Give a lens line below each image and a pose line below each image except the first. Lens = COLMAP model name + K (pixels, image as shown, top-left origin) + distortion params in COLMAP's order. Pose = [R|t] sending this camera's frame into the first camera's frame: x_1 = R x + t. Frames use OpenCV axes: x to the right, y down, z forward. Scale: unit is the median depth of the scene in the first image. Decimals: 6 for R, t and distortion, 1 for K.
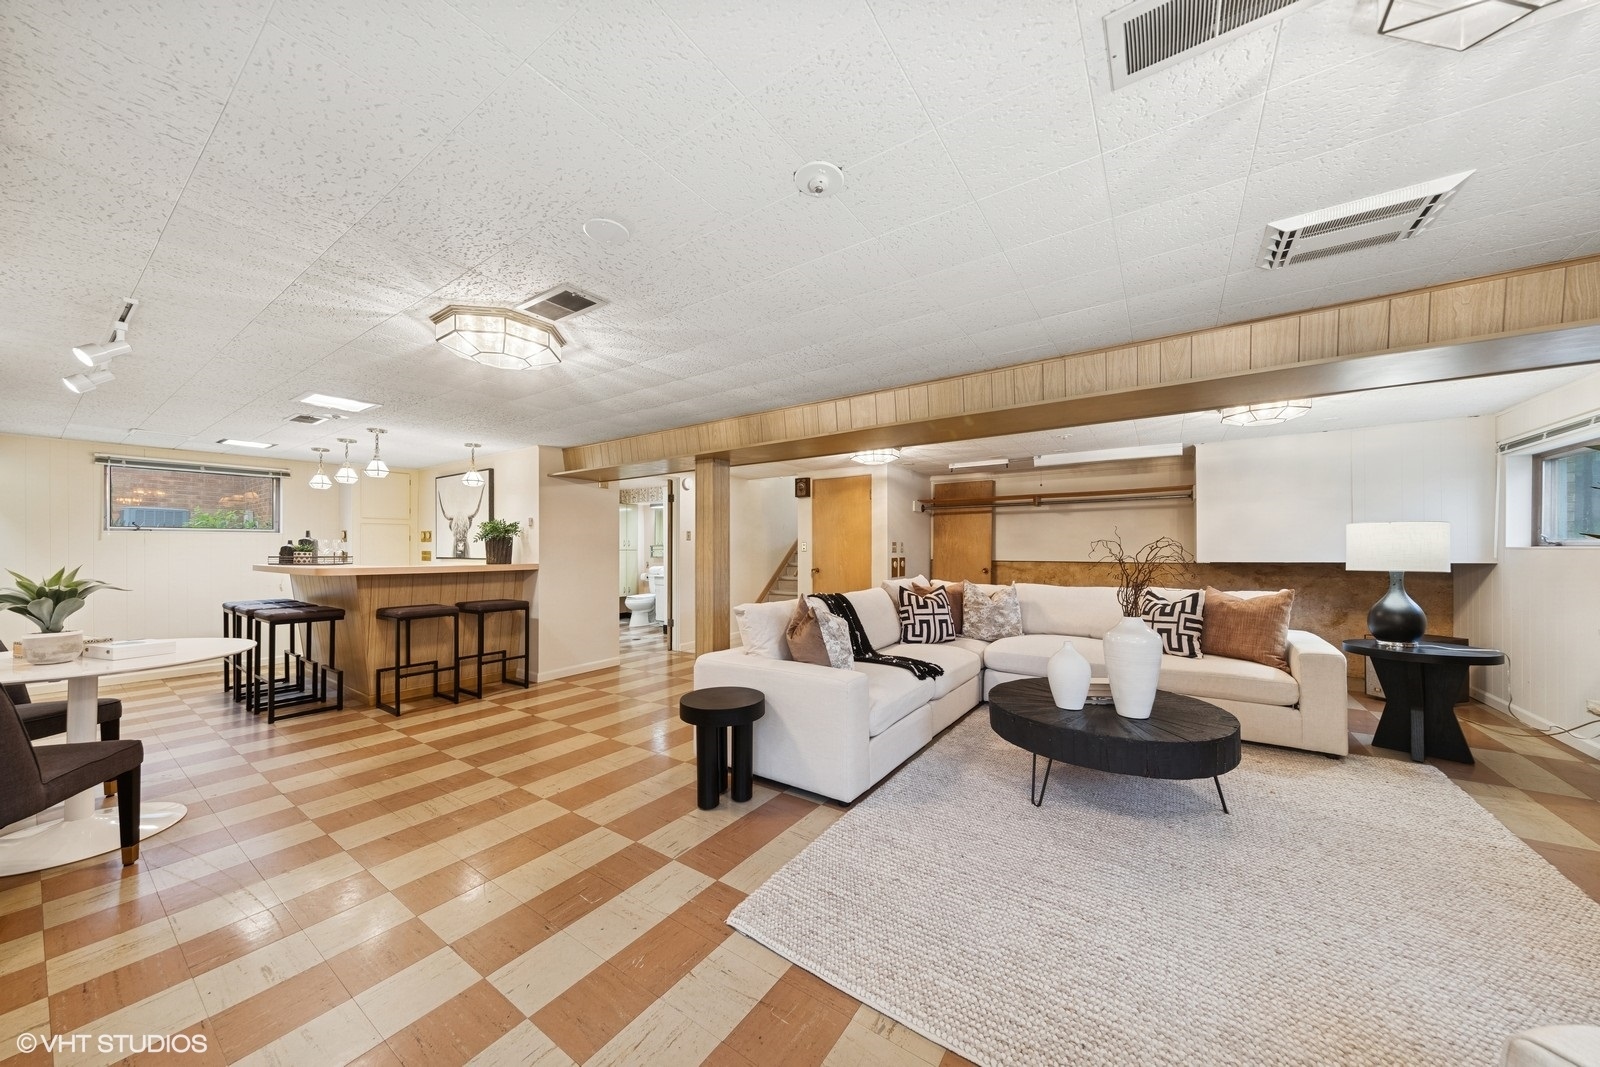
lens RADIAL K [[538.6, 0, 807.4], [0, 538.6, 555.5], [0, 0, 1]] dist [0.004825, 0.000360]
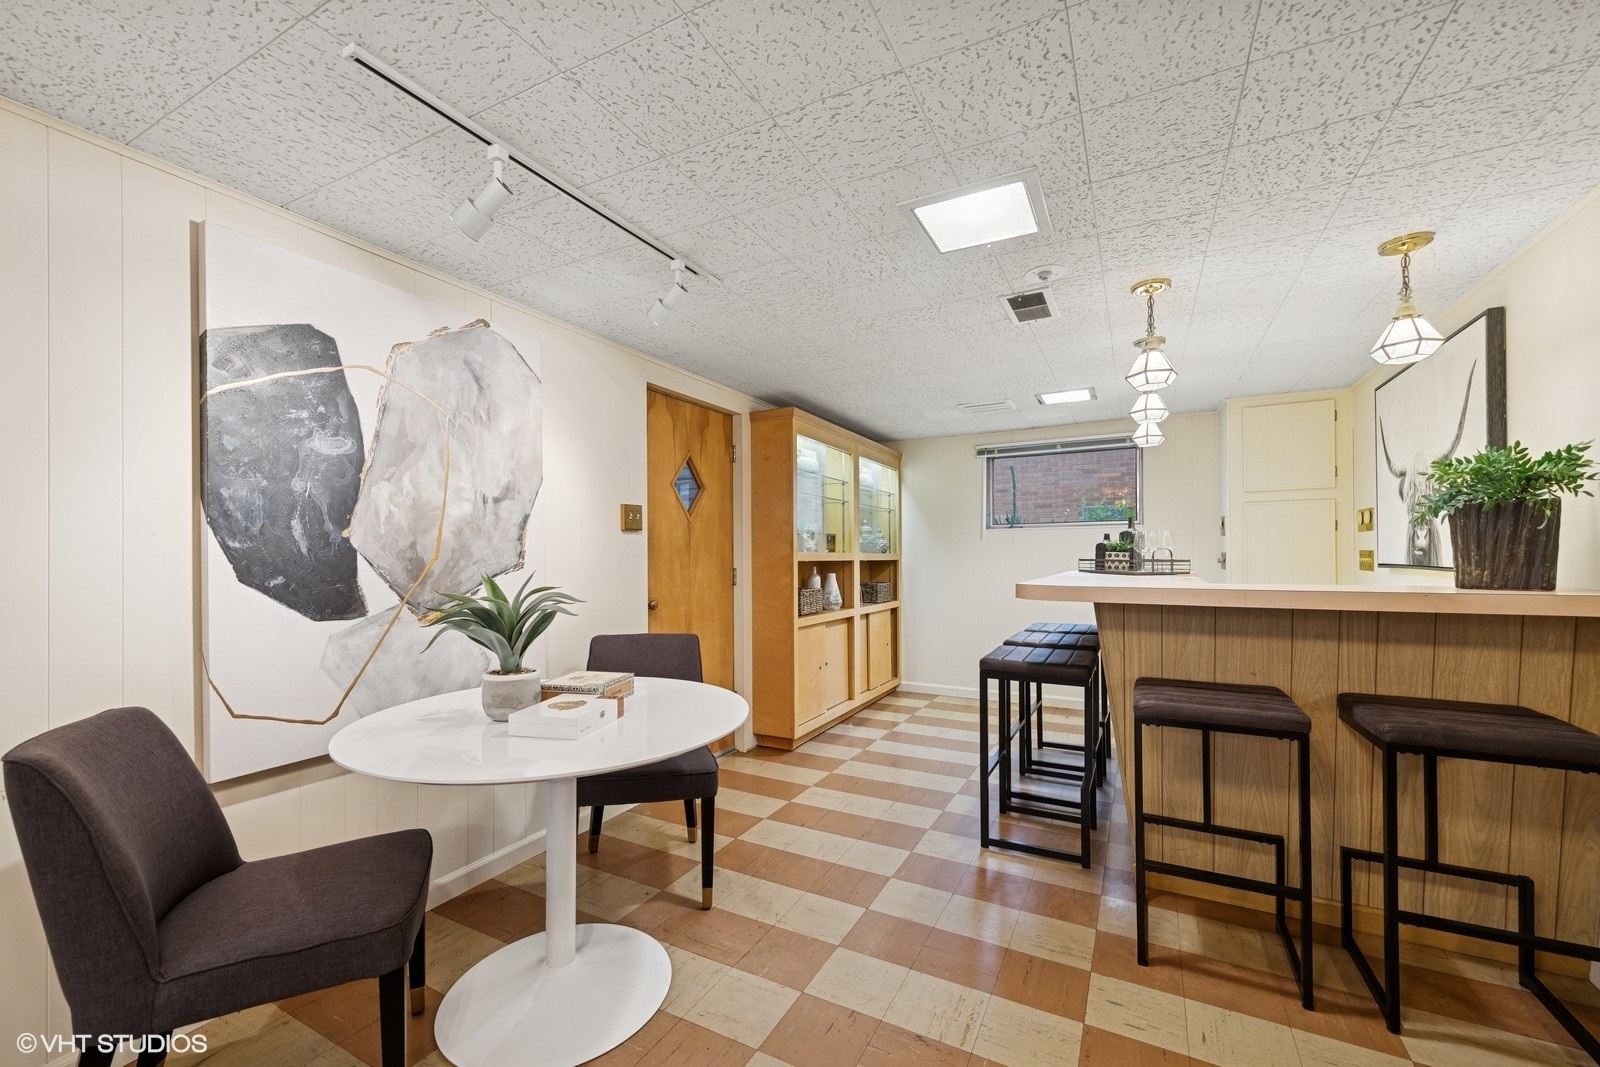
lens RADIAL K [[637.0, 0, 813.5], [0, 637.0, 548.8], [0, 0, 1]] dist [0.002209, 0.000615]
pose [[0.124733, -0.007784, -0.992160, -0.257164], [-0.005650, 0.999947, -0.008556, -0.002168], [0.992174, 0.006673, 0.124683, 0.562821]]
